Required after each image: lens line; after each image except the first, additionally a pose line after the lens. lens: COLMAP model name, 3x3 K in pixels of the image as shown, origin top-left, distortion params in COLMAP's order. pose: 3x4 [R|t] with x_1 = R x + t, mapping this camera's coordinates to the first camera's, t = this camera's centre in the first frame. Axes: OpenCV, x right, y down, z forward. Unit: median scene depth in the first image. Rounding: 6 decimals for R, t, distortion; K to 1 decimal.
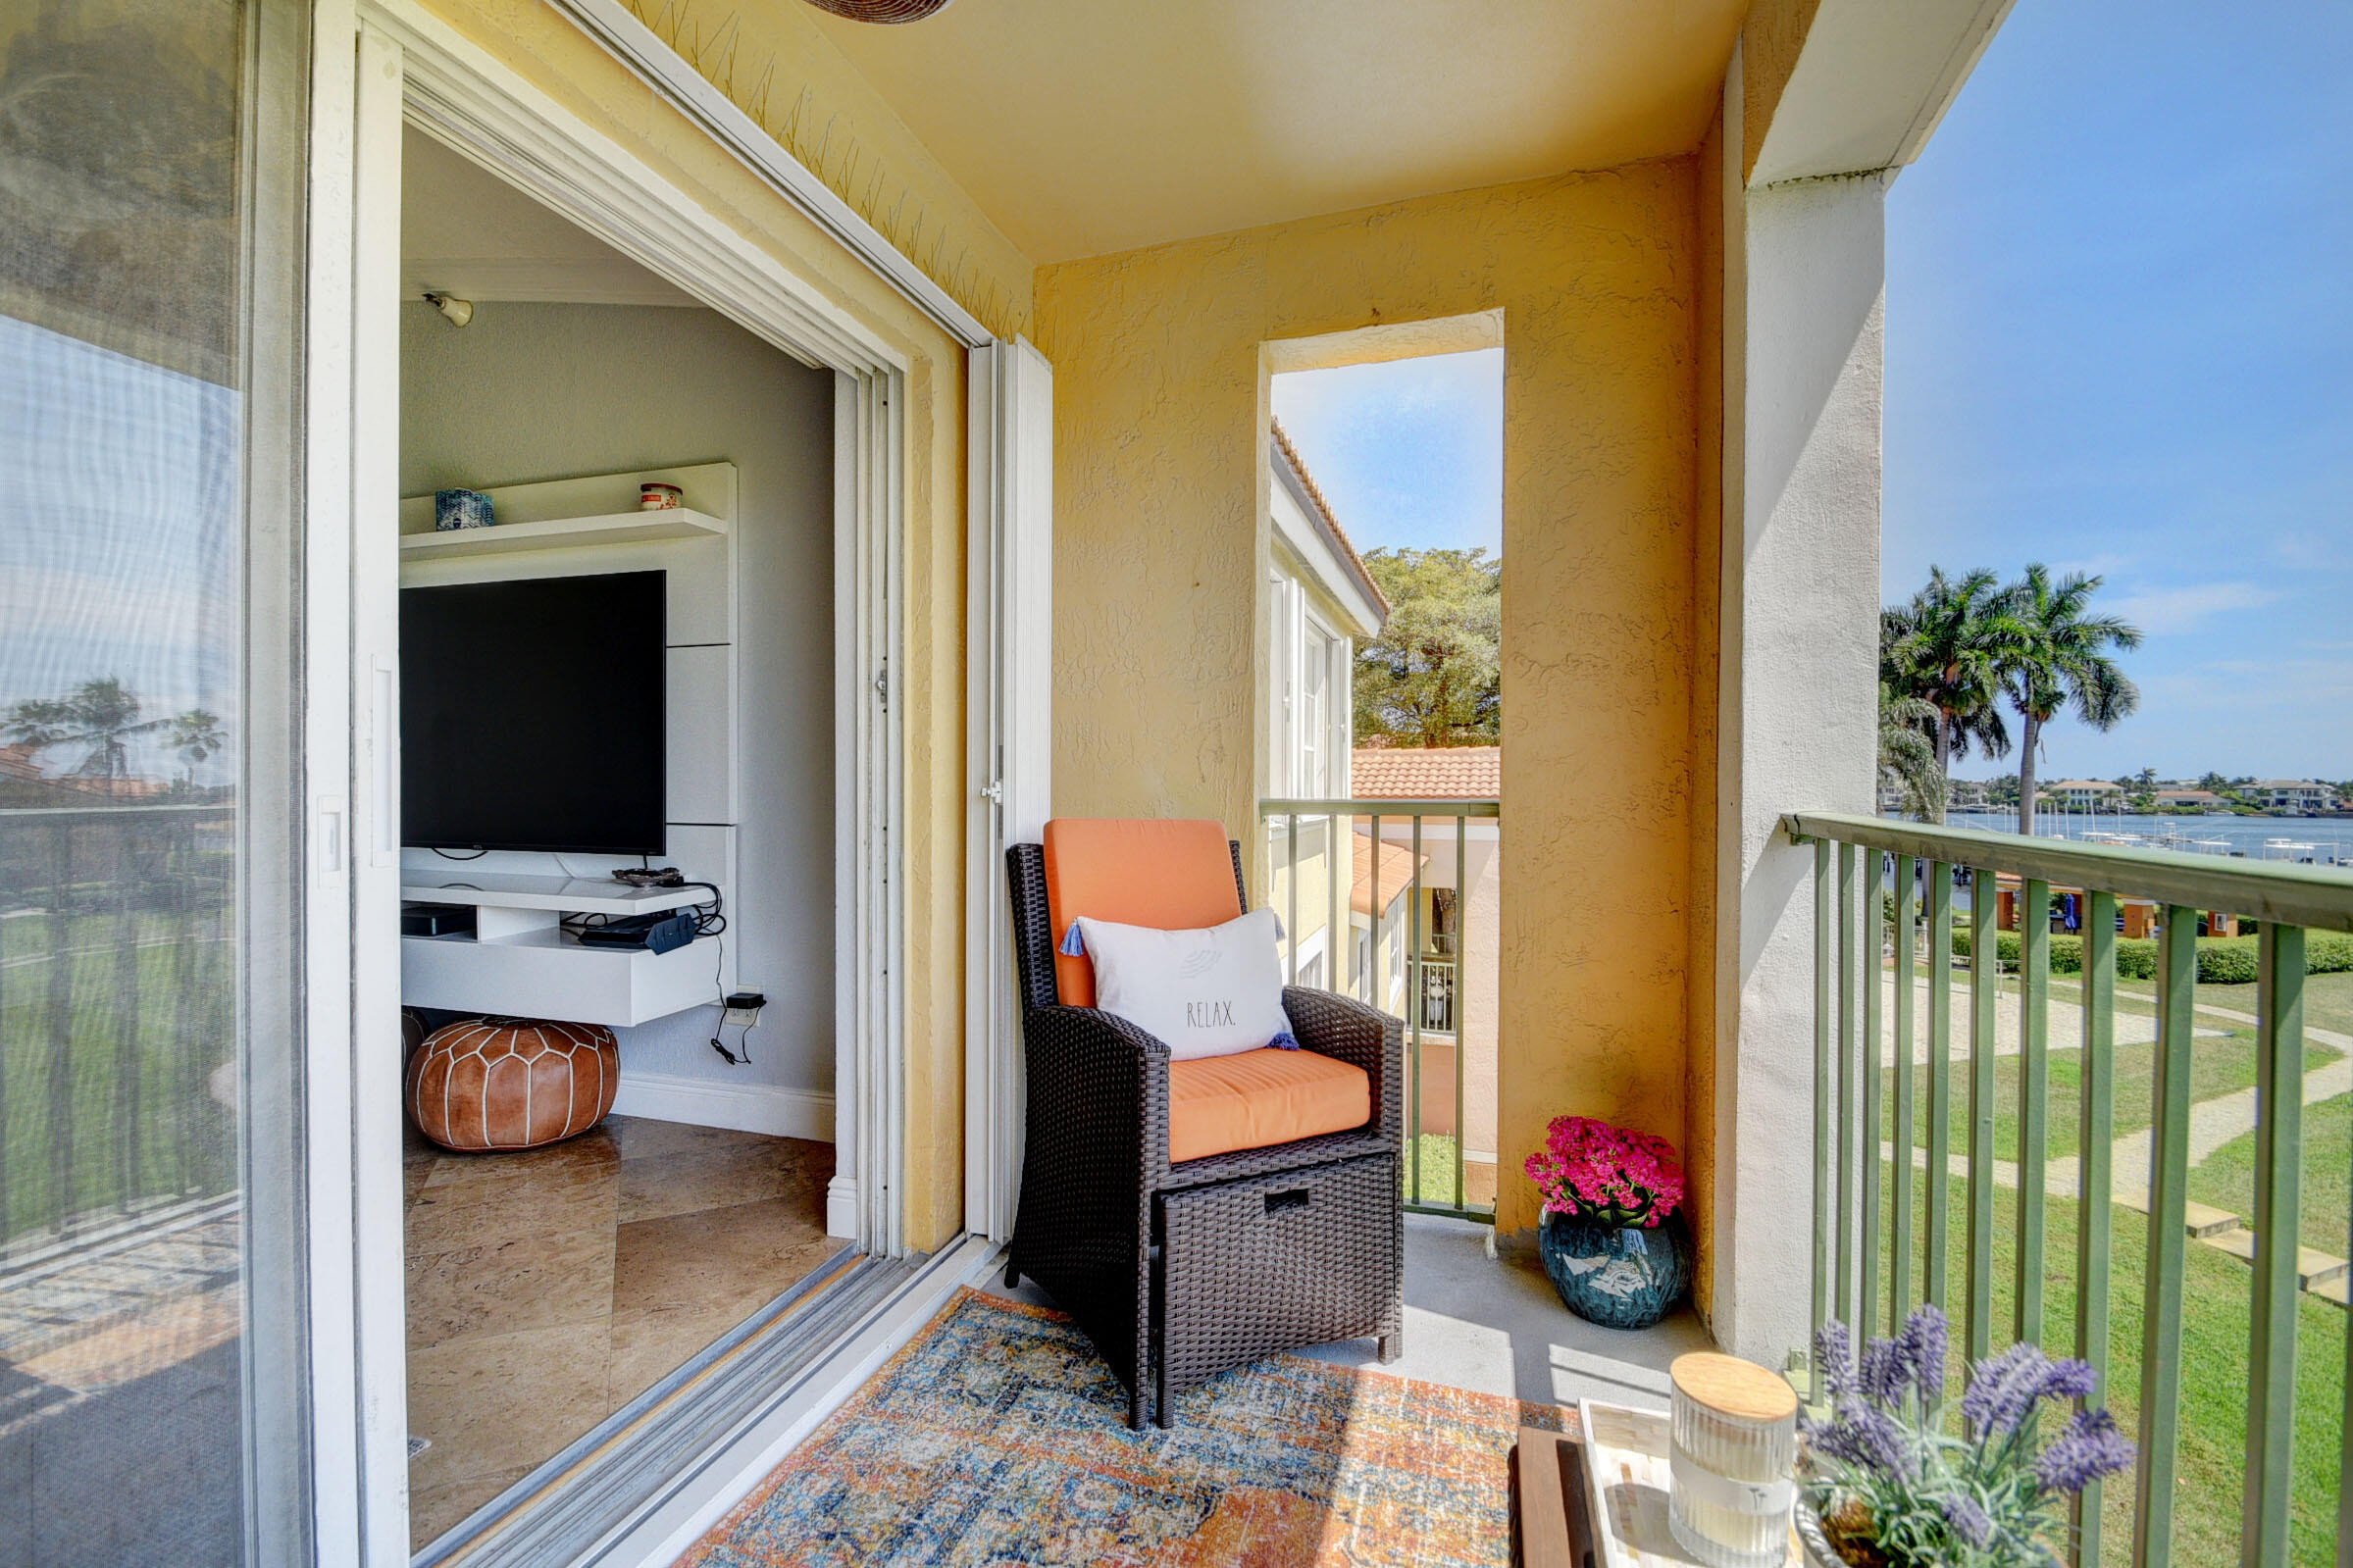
lens RADIAL K [[1046.6, 0, 1140.4], [0, 1046.6, 793.8], [0, 0, 1]] dist [0.031006, -0.029968]
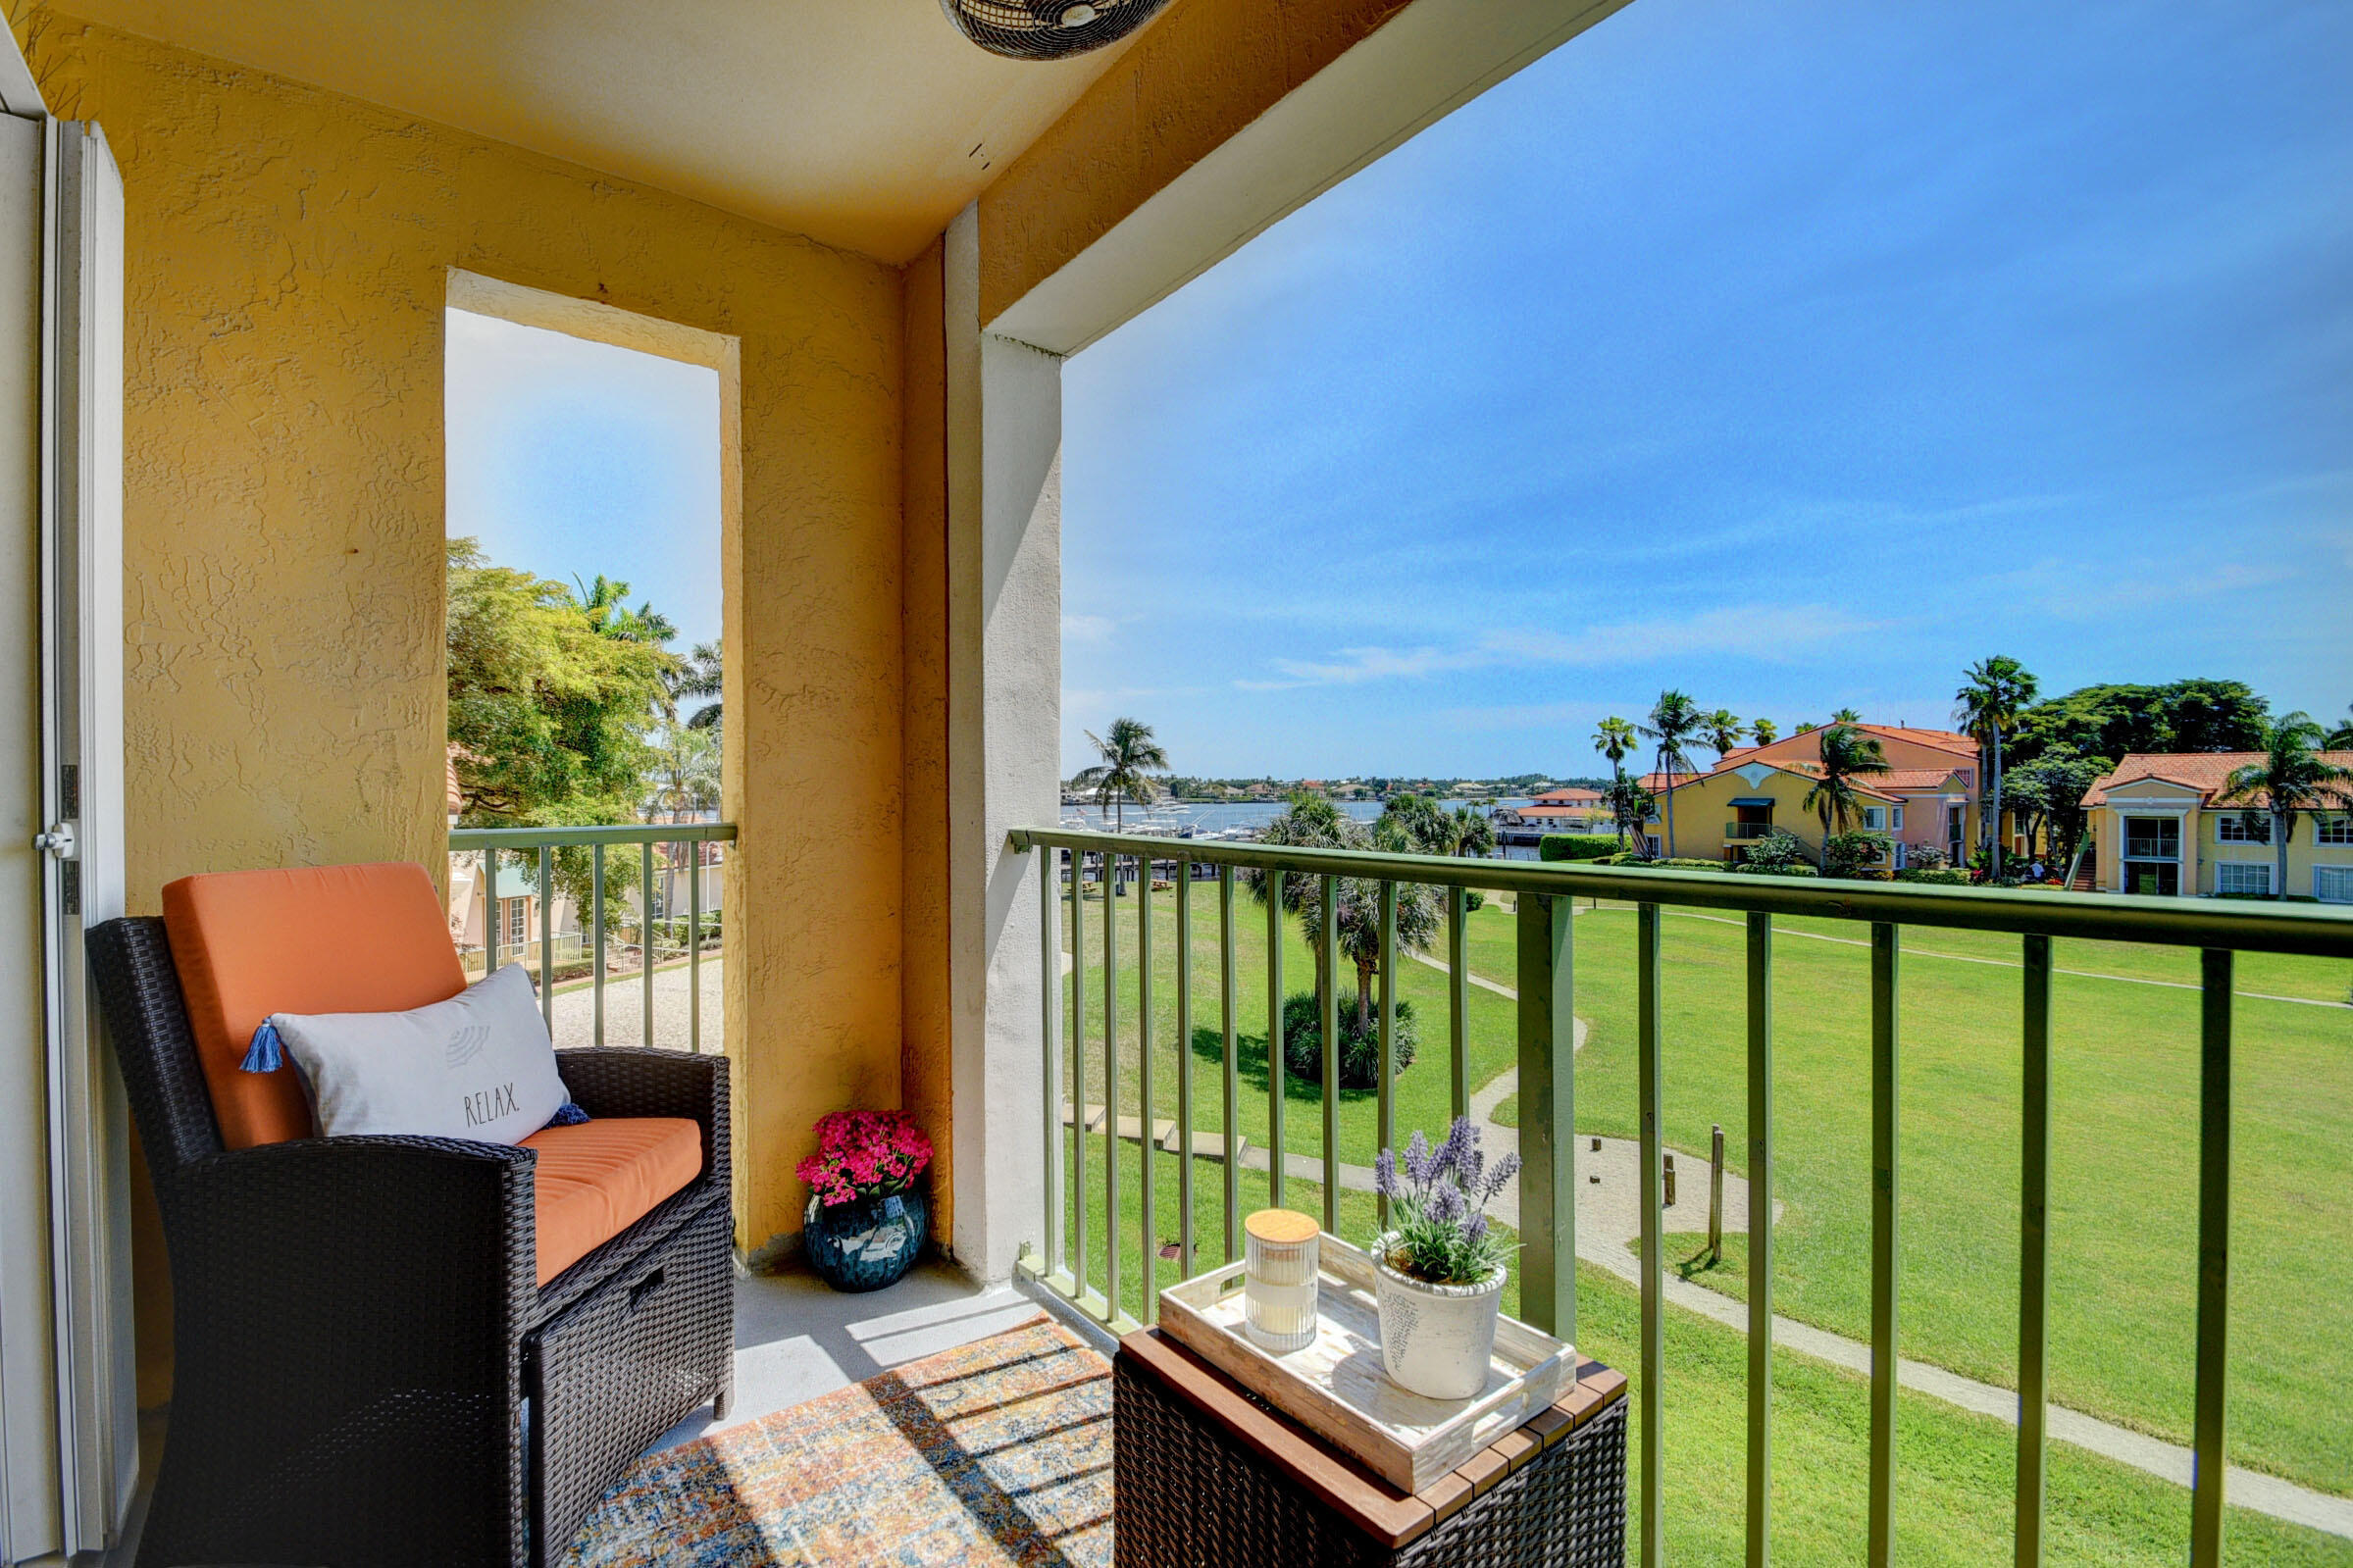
lens RADIAL K [[1046.6, 0, 1140.4], [0, 1046.6, 793.8], [0, 0, 1]] dist [0.031006, -0.029968]
pose [[0.559908, -0.012336, 0.828463, -0.325180], [0.014371, 0.999883, 0.005176, -0.025997], [-0.828430, 0.009007, 0.560020, 0.134793]]
